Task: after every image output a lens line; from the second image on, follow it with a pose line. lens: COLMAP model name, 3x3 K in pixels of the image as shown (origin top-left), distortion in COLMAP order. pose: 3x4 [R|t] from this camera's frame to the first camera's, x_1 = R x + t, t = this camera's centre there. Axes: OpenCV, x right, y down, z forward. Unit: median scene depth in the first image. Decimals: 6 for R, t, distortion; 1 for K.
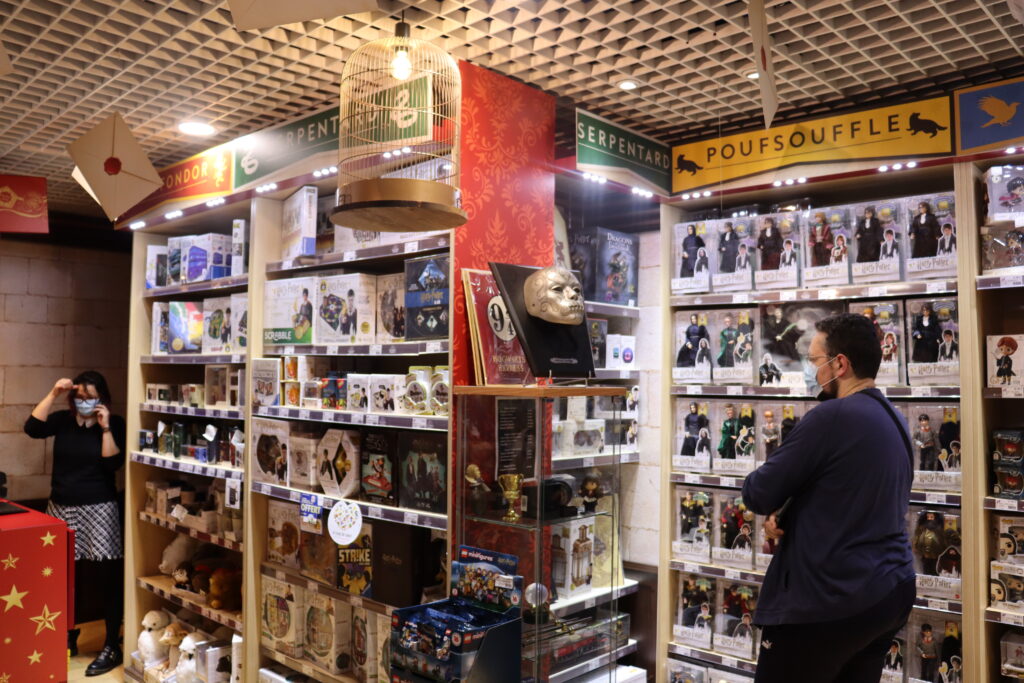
lens RADIAL K [[839.5, 0, 512.0], [0, 839.5, 341.5], [0, 0, 1]] dist [-0.181386, 0.150518]
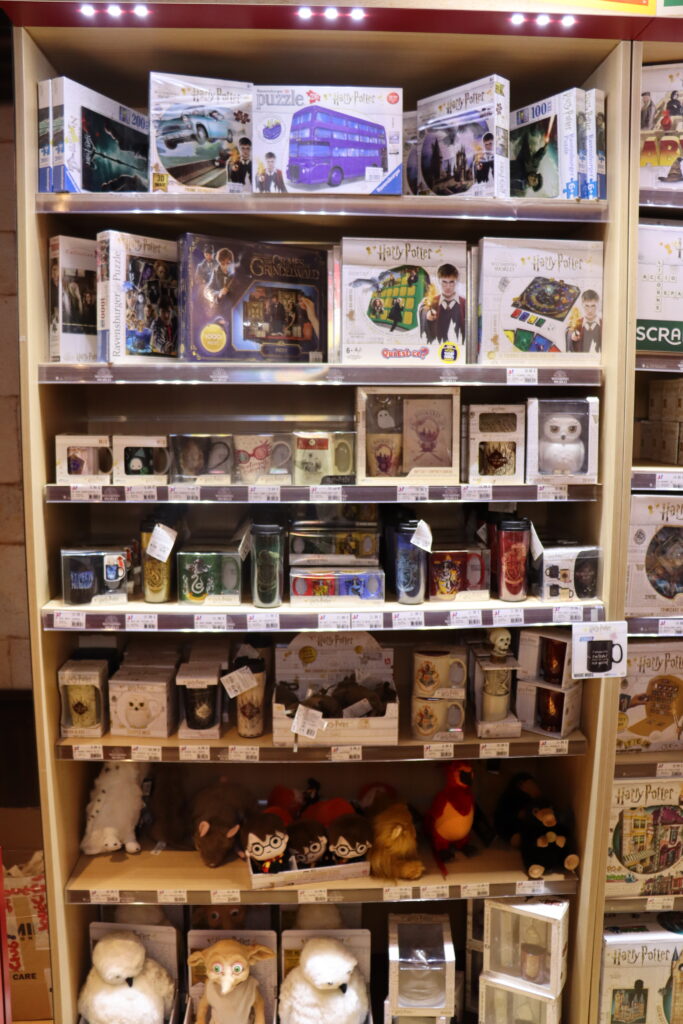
lens RADIAL K [[839.5, 0, 341.9], [0, 839.5, 526.8], [0, 0, 1]] dist [-0.181386, 0.150518]
pose [[0.700498, -0.093872, 0.707454, -0.701787], [-0.024500, 0.987564, 0.155298, 0.032696], [-0.713234, -0.126118, 0.689486, 0.679286]]
